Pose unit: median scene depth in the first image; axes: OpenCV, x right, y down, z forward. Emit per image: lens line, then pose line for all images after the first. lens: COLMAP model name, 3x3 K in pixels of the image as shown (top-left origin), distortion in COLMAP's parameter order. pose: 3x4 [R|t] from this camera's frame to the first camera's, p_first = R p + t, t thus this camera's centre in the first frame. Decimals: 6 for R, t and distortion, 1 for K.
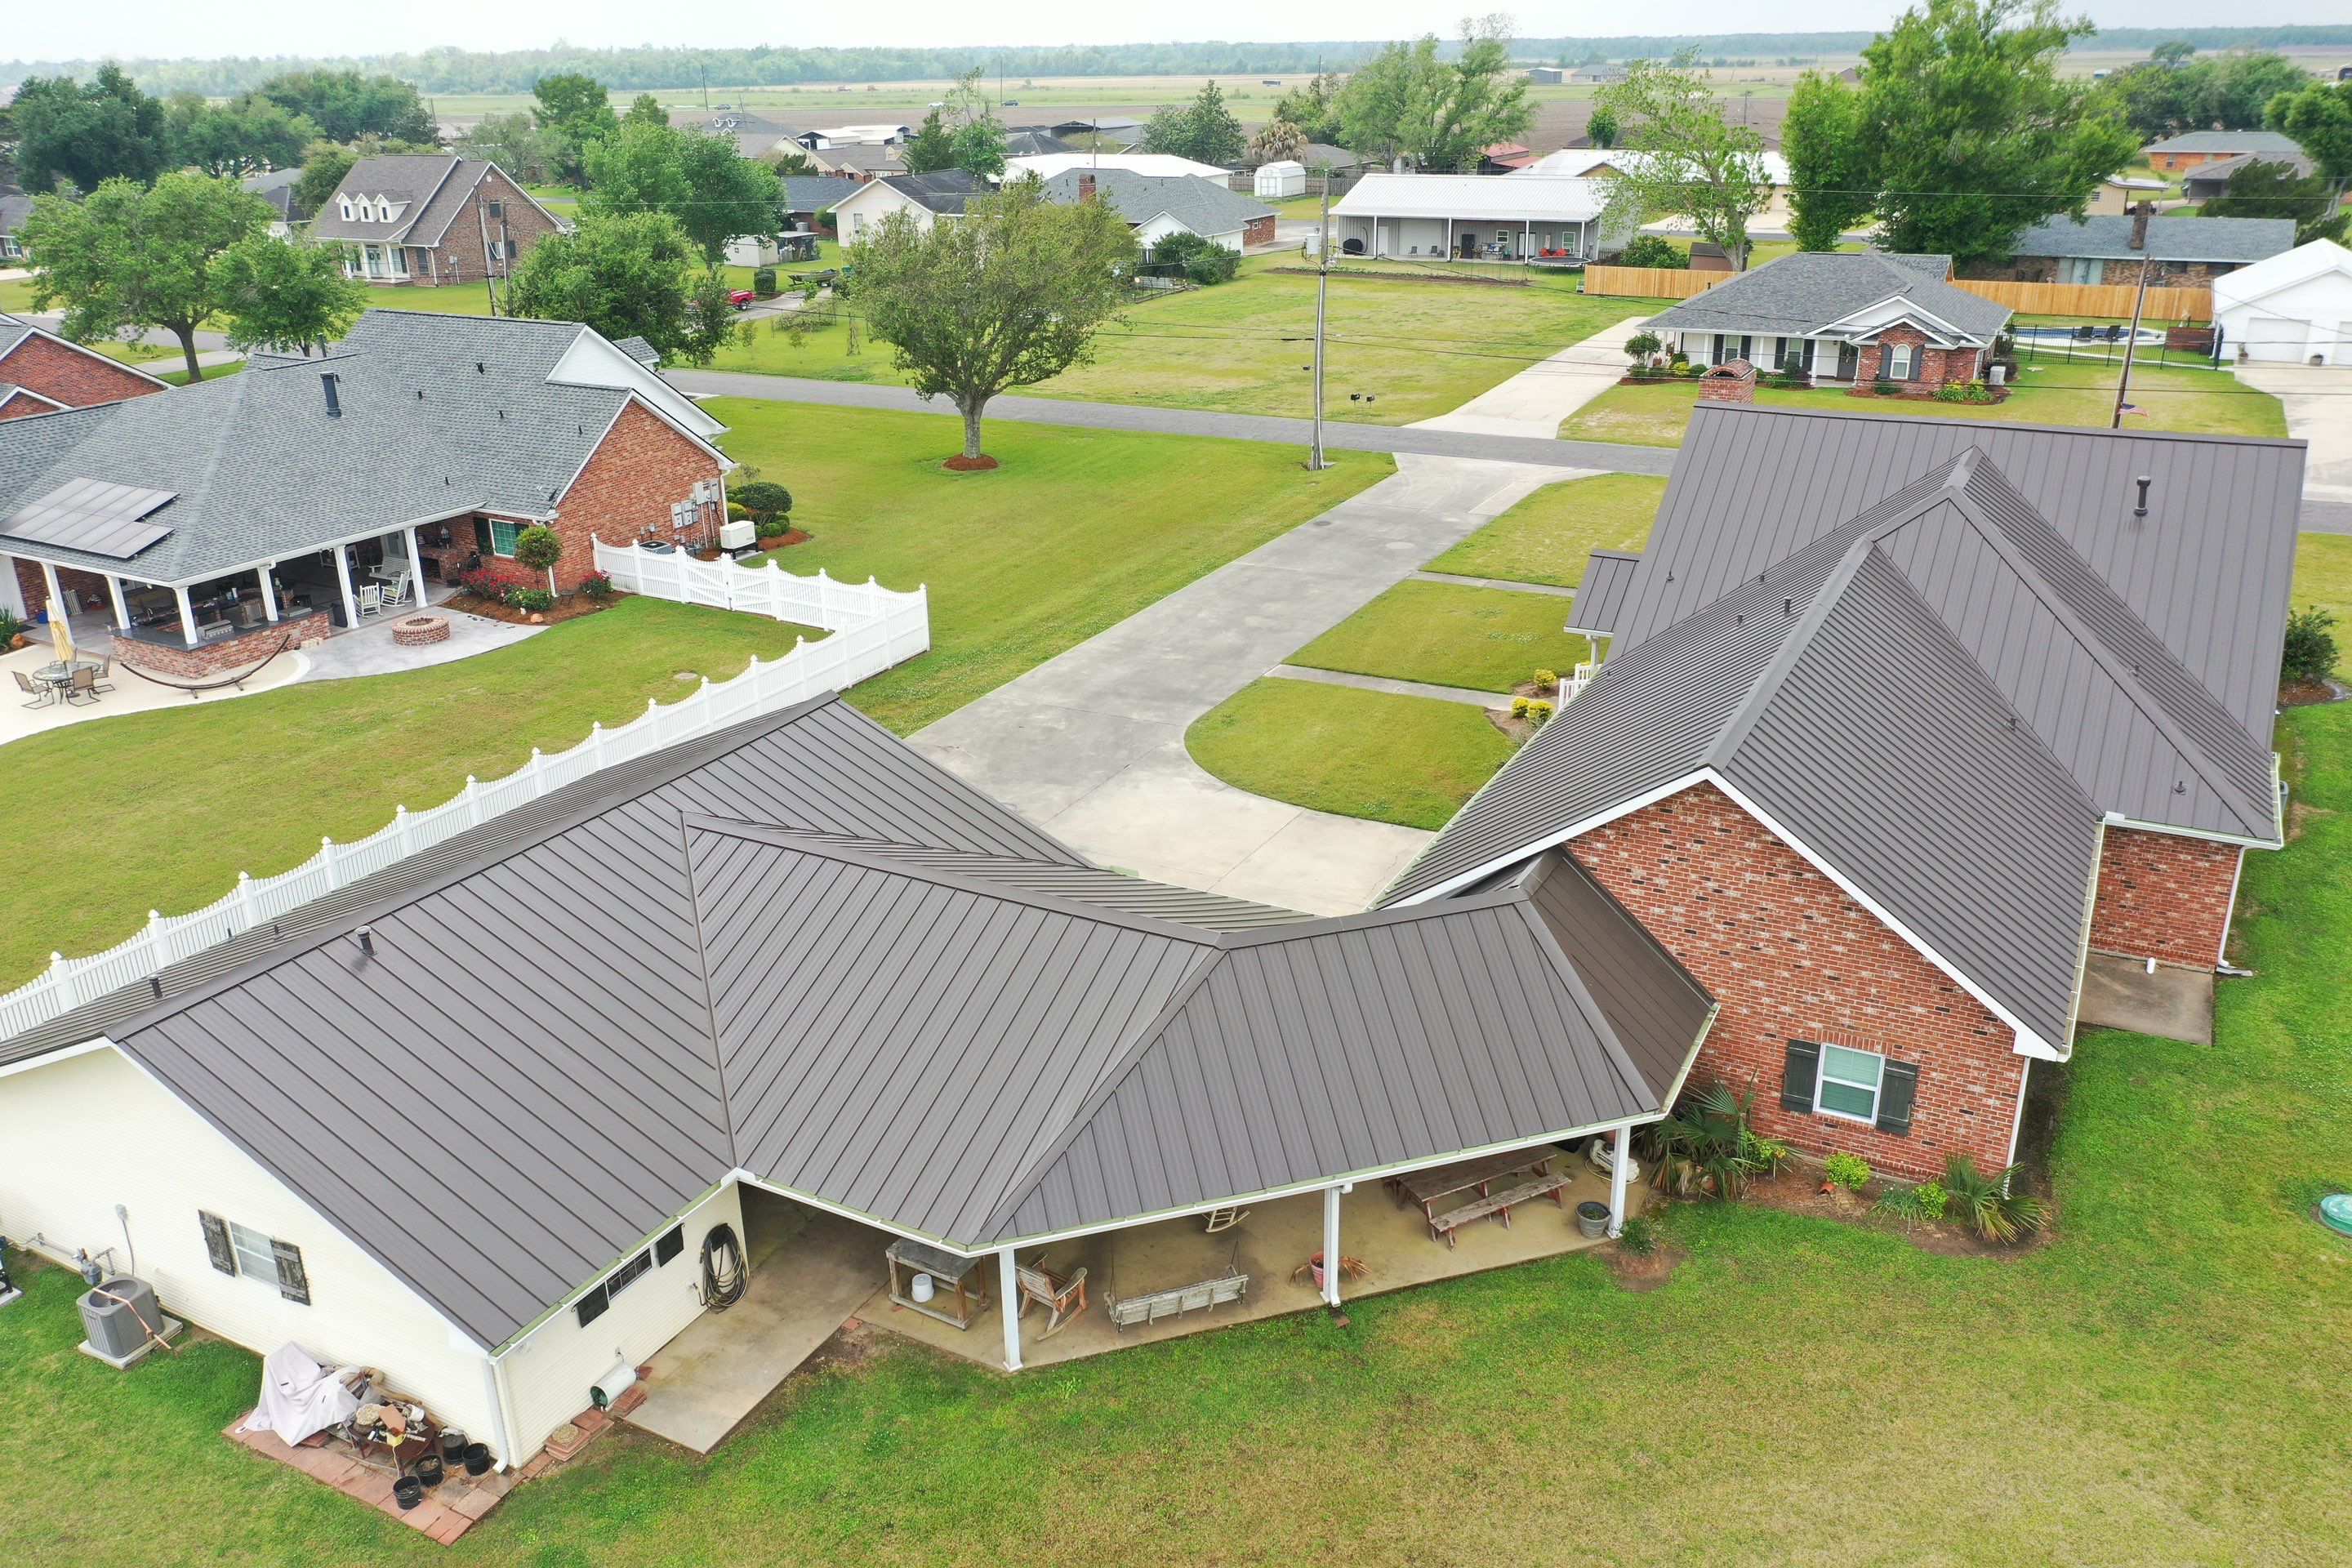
lens RADIAL K [[1845.1, 0, 1170.0], [0, 1845.1, 788.2], [0, 0, 1]] dist [-0.002495, 0.001463]
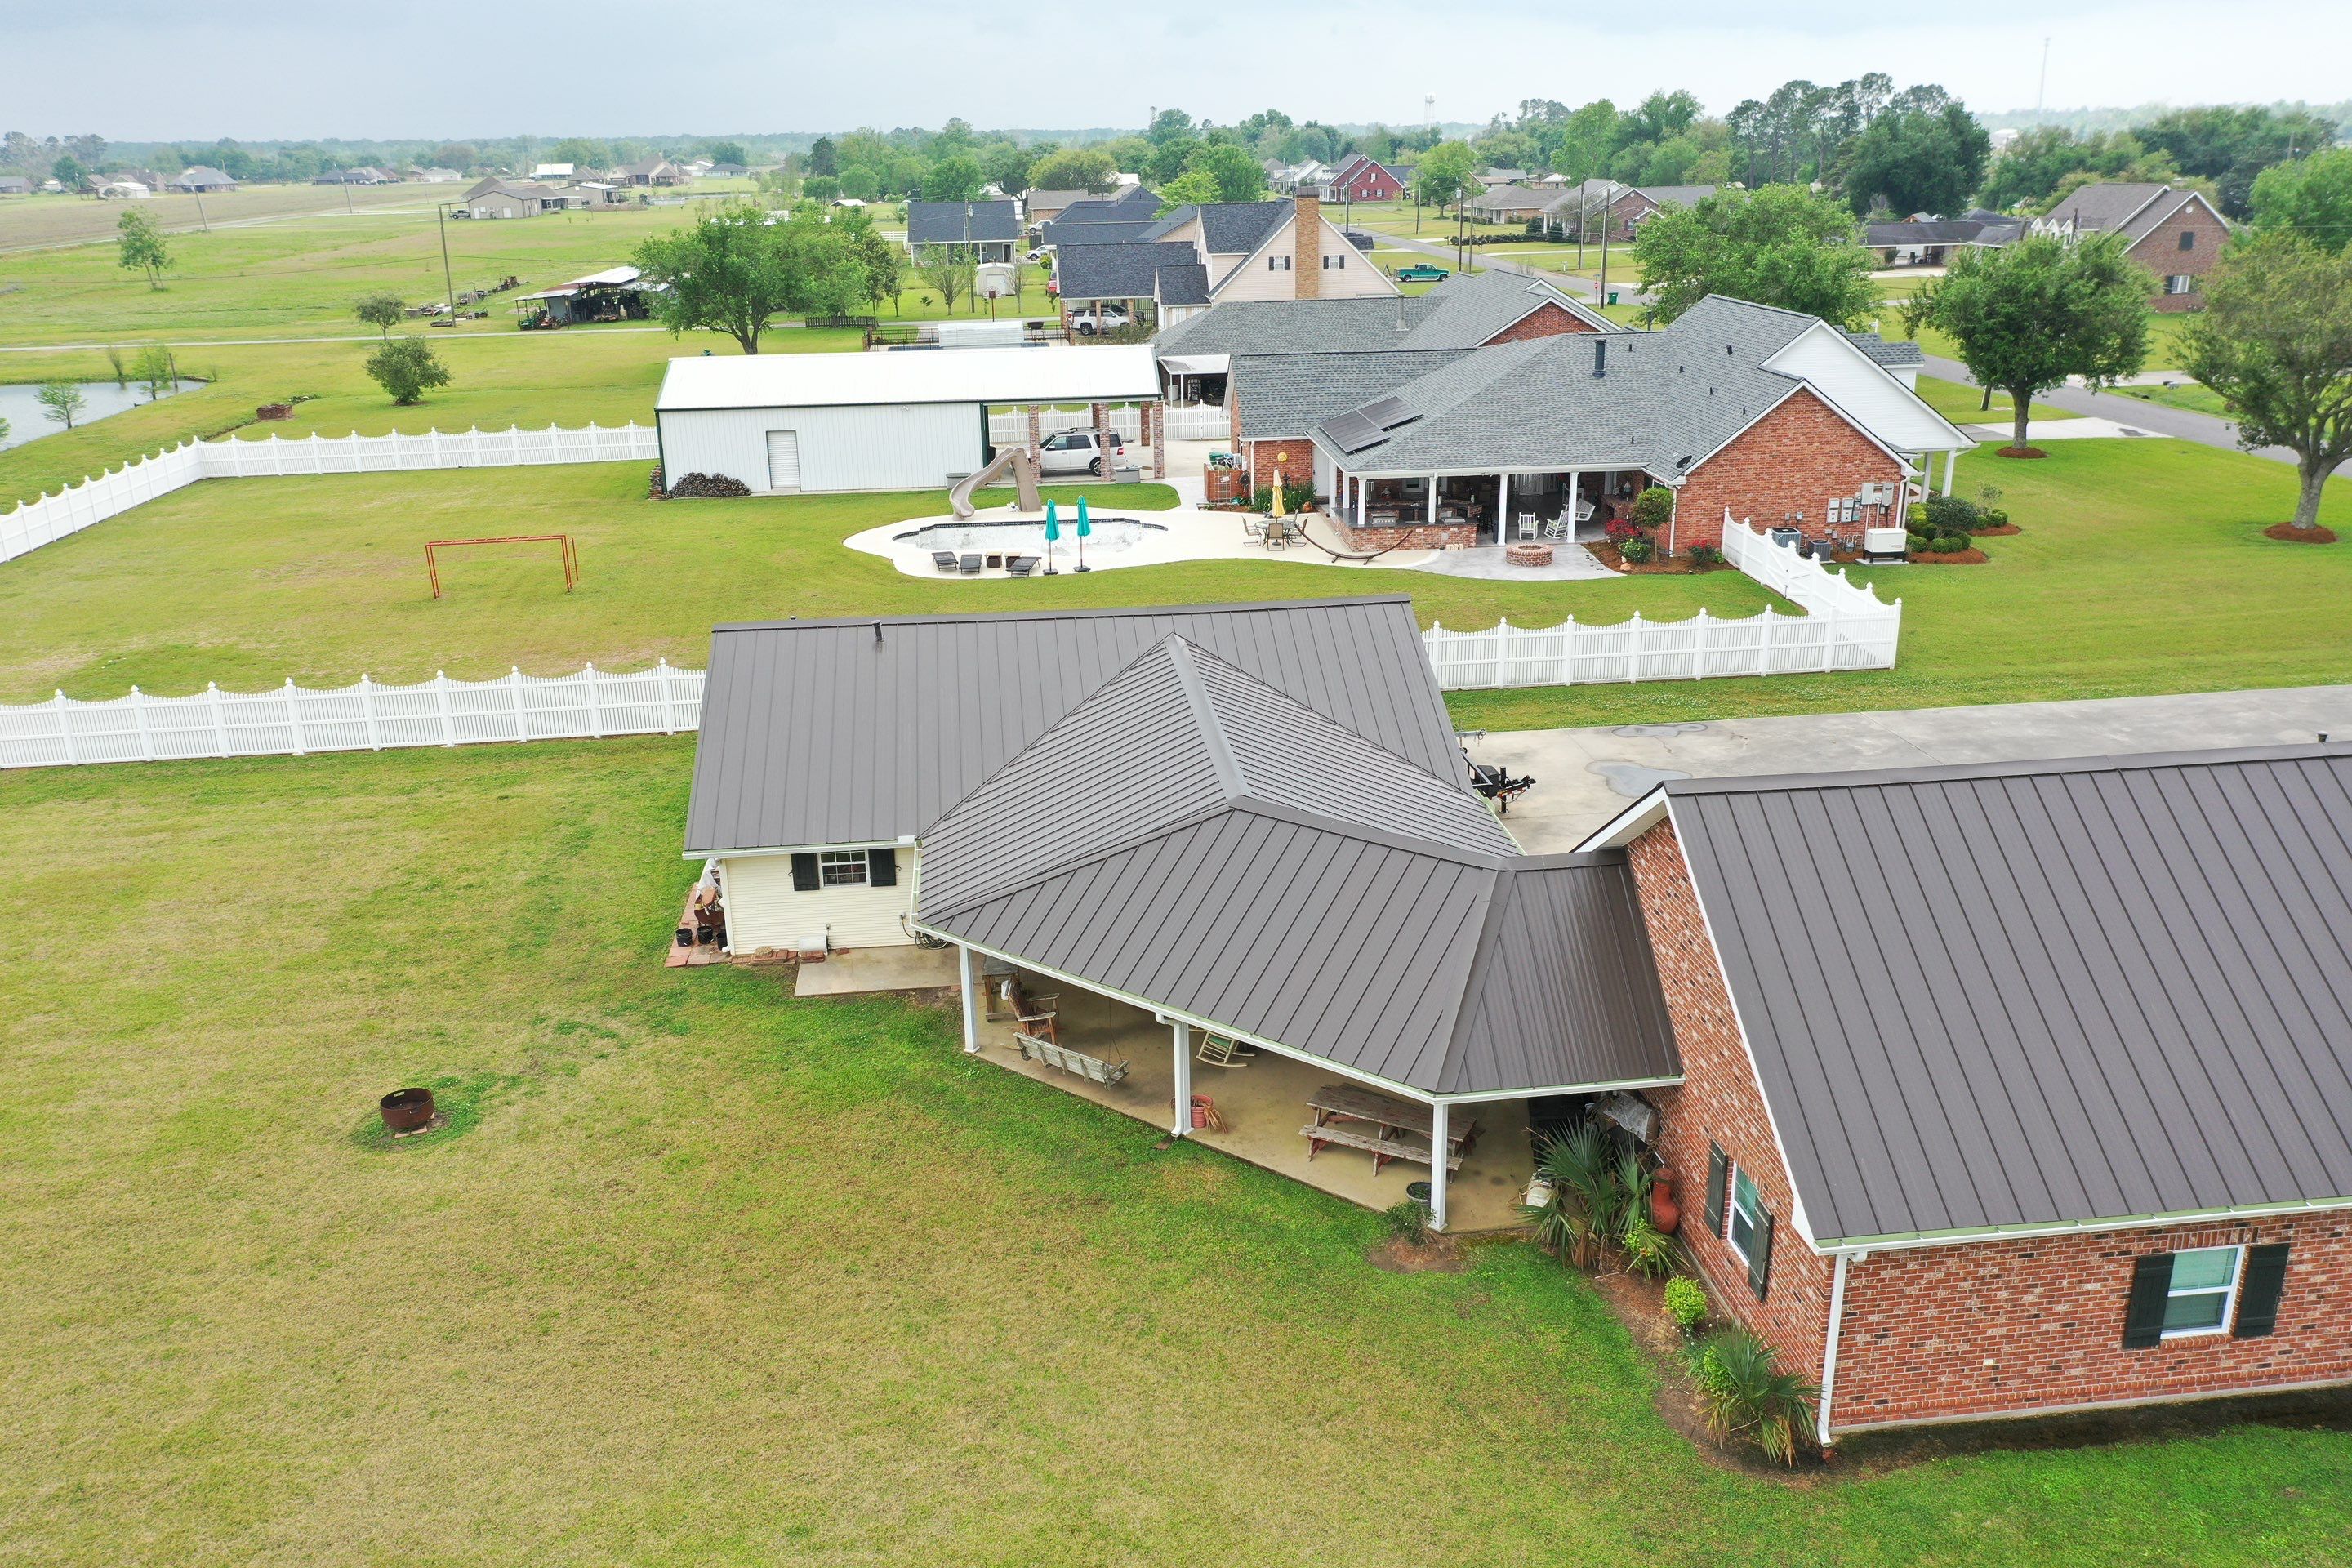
lens RADIAL K [[1845.1, 0, 1170.0], [0, 1845.1, 788.2], [0, 0, 1]] dist [-0.002495, 0.001463]
pose [[0.558345, 0.278601, -0.781429, 0.365927], [-0.296137, 0.946803, 0.125966, -0.022308], [0.774954, 0.161078, 0.611147, 0.119034]]
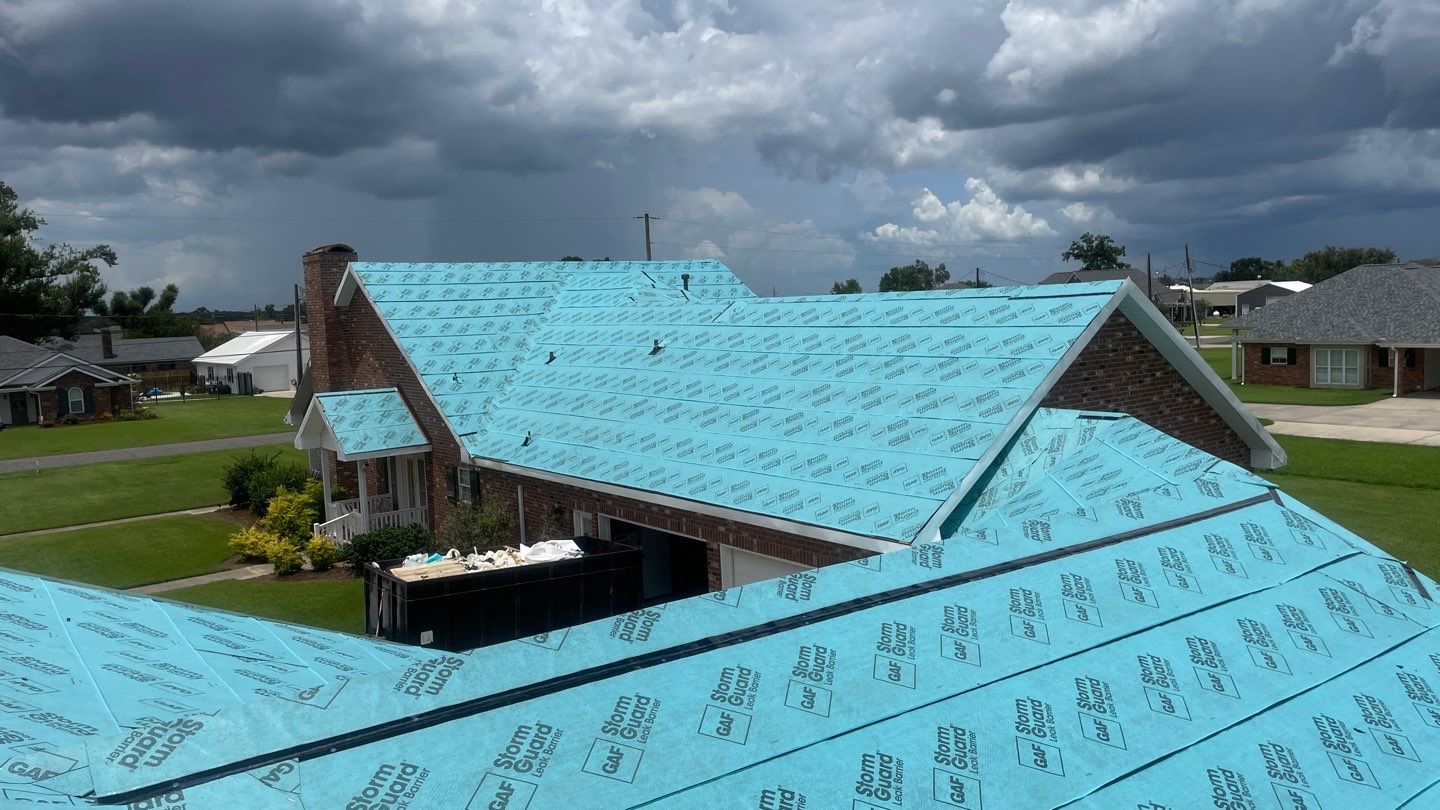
lens RADIAL K [[1091.5, 0, 720.0], [0, 1091.5, 405.0], [0, 0, 1]] dist [0.005148, 0.002354]
pose [[0.424916, -0.084271, 0.901302, -0.161686], [0.363988, 0.927528, -0.084878, 0.009622], [-0.828830, 0.364129, 0.424795, 0.395498]]
